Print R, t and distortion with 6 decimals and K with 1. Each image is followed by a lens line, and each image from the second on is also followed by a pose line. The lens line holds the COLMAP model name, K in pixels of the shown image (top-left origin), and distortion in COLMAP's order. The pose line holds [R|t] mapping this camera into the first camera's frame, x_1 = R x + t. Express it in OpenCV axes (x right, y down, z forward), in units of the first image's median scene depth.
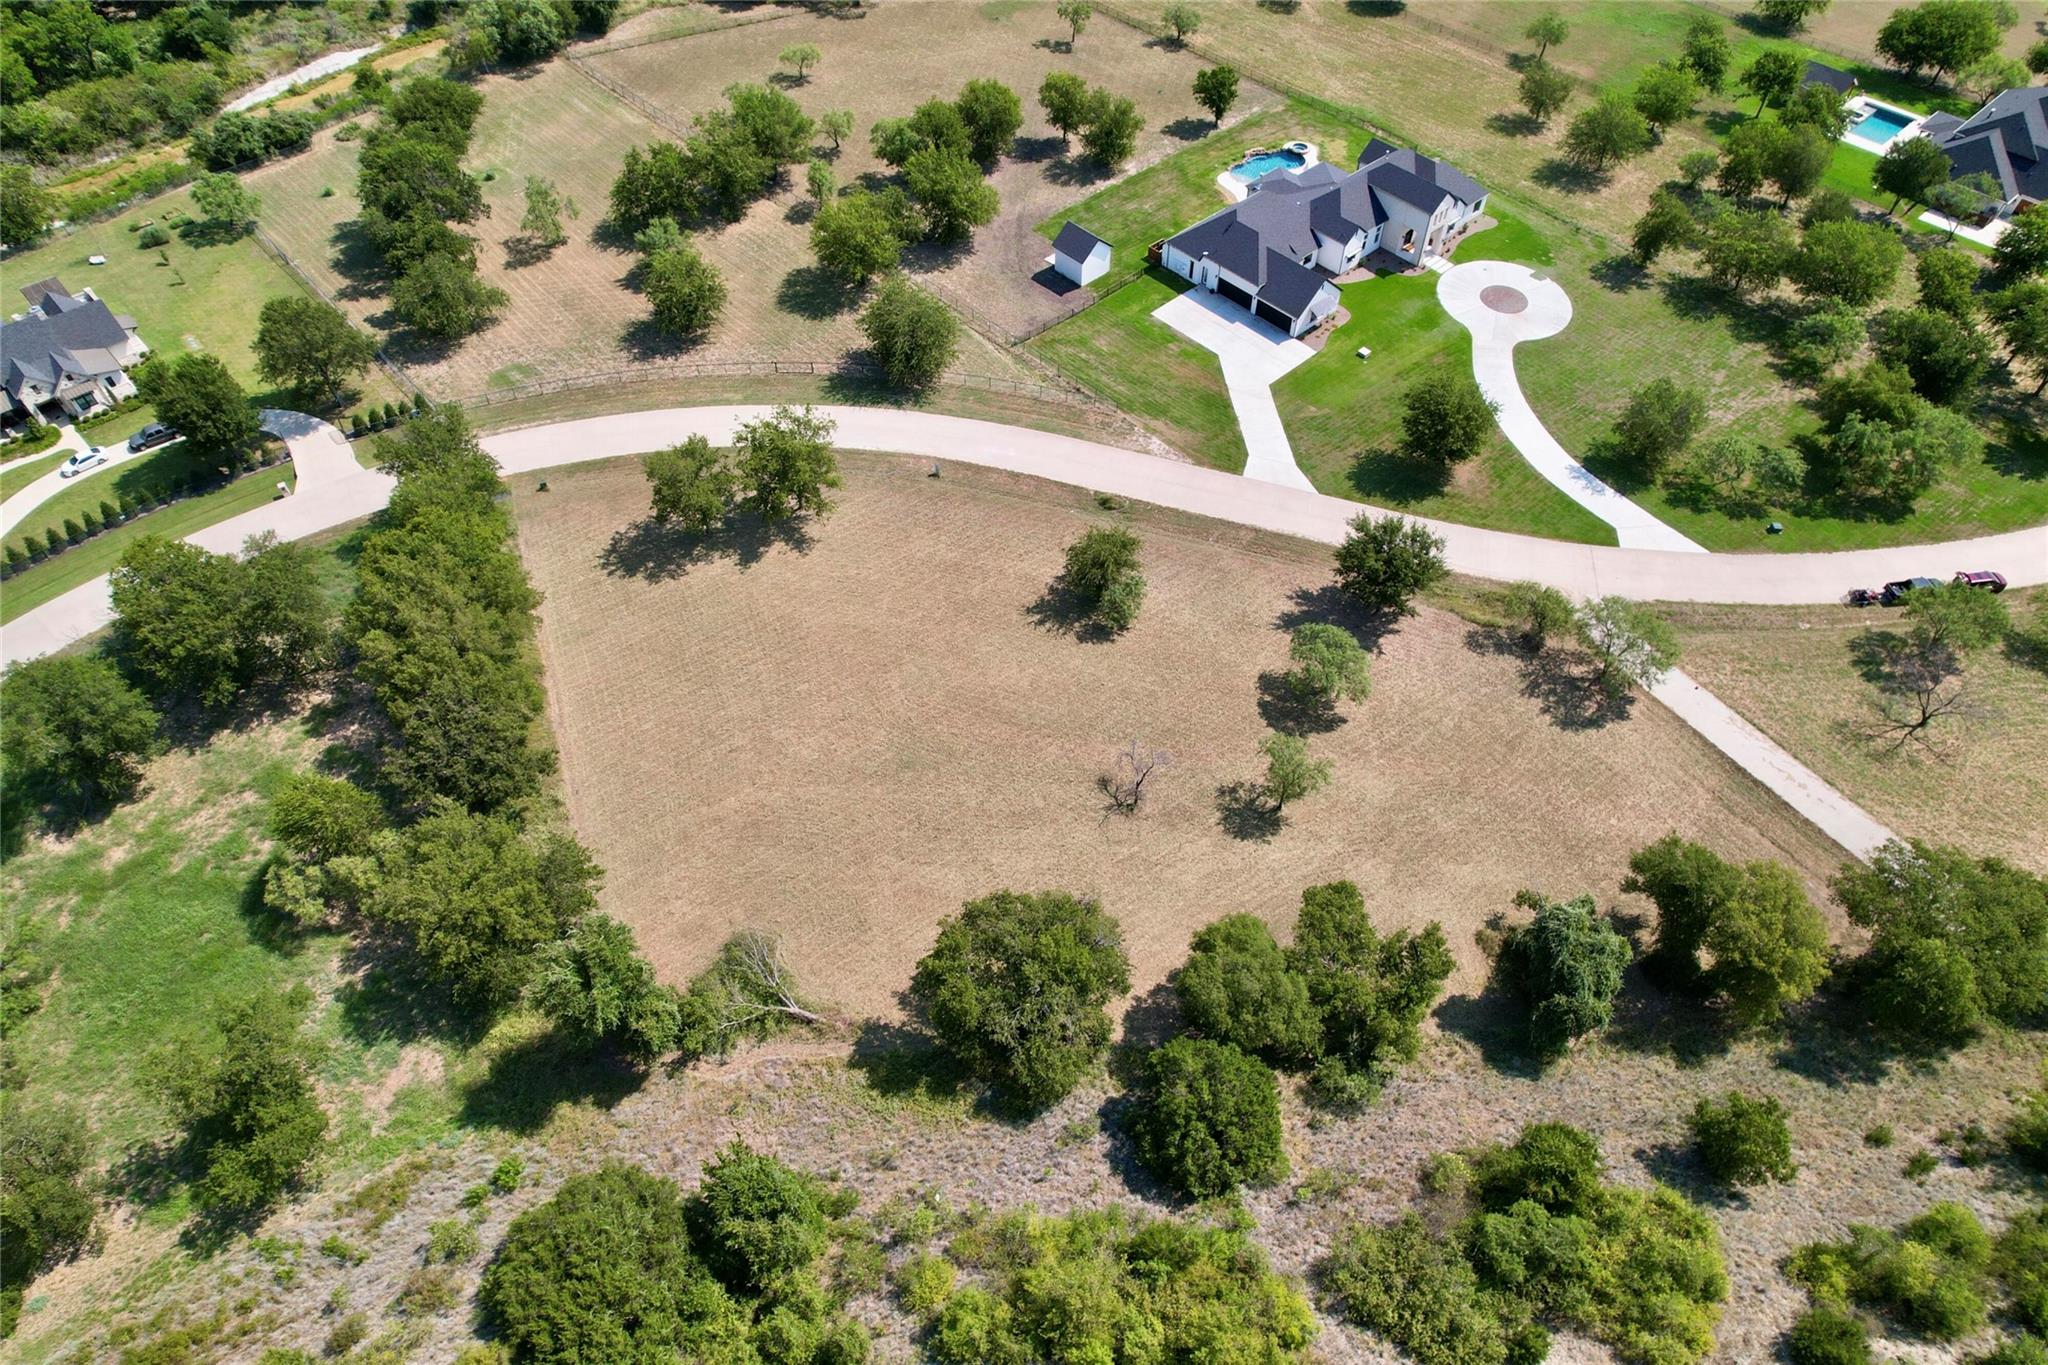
lens RADIAL K [[1251.9, 0, 1024.0], [0, 1251.9, 682.5], [0, 0, 1]] dist [-0.075057, 0.065242]
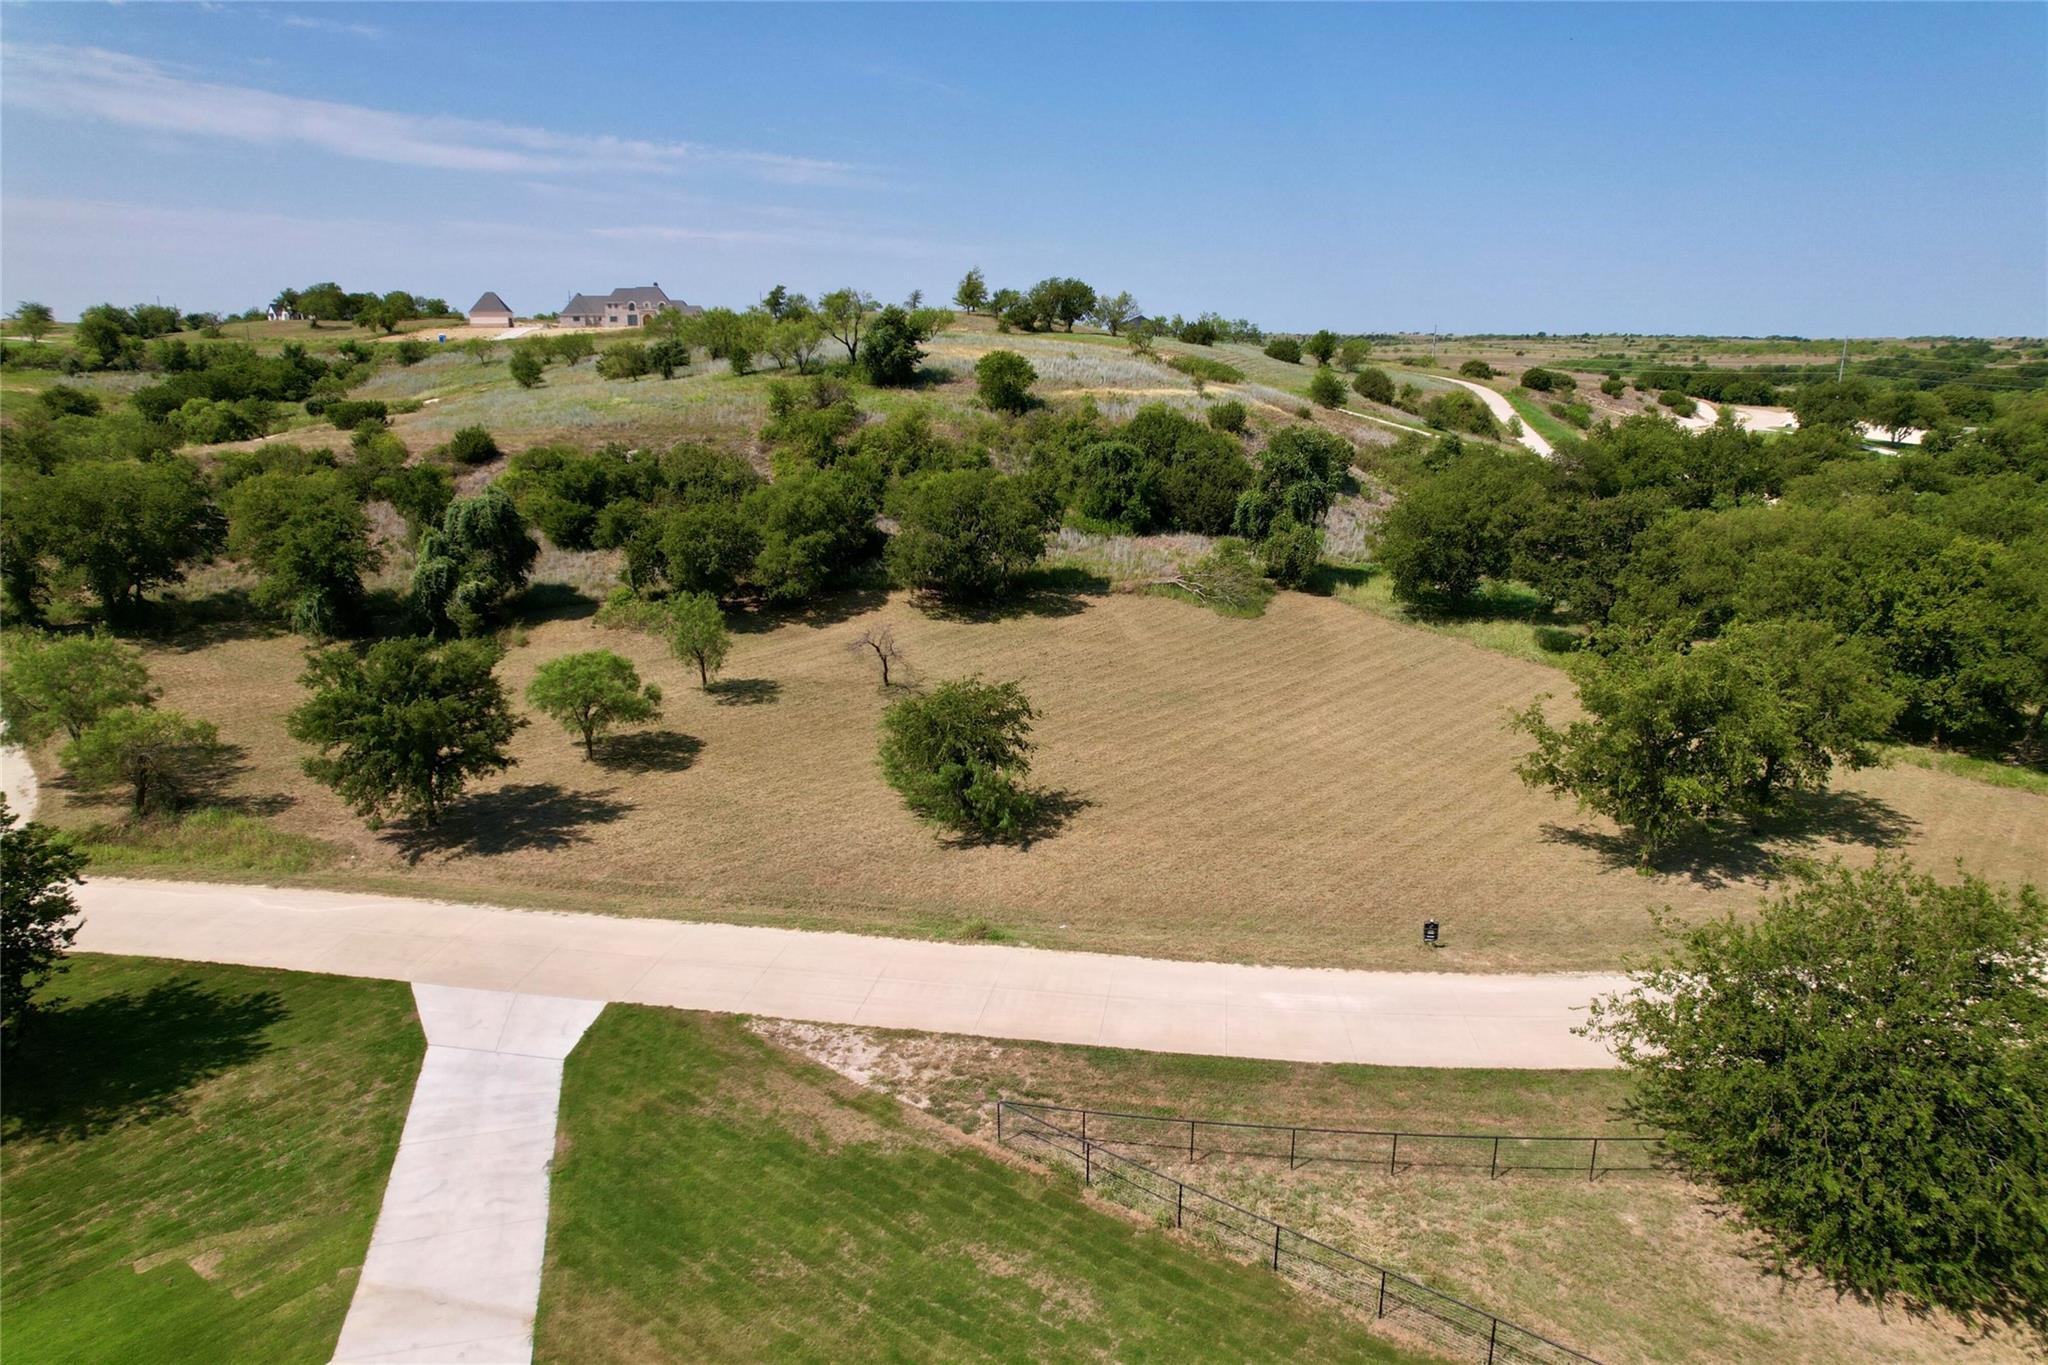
lens RADIAL K [[1311.2, 0, 1031.0], [0, 1311.2, 711.7], [0, 0, 1]] dist [-0.068768, 0.065564]
pose [[-0.981865, 0.035920, -0.186147, 0.138828], [-0.158004, 0.387555, 0.908205, -0.611488], [0.104765, 0.921147, -0.374851, 1.201563]]
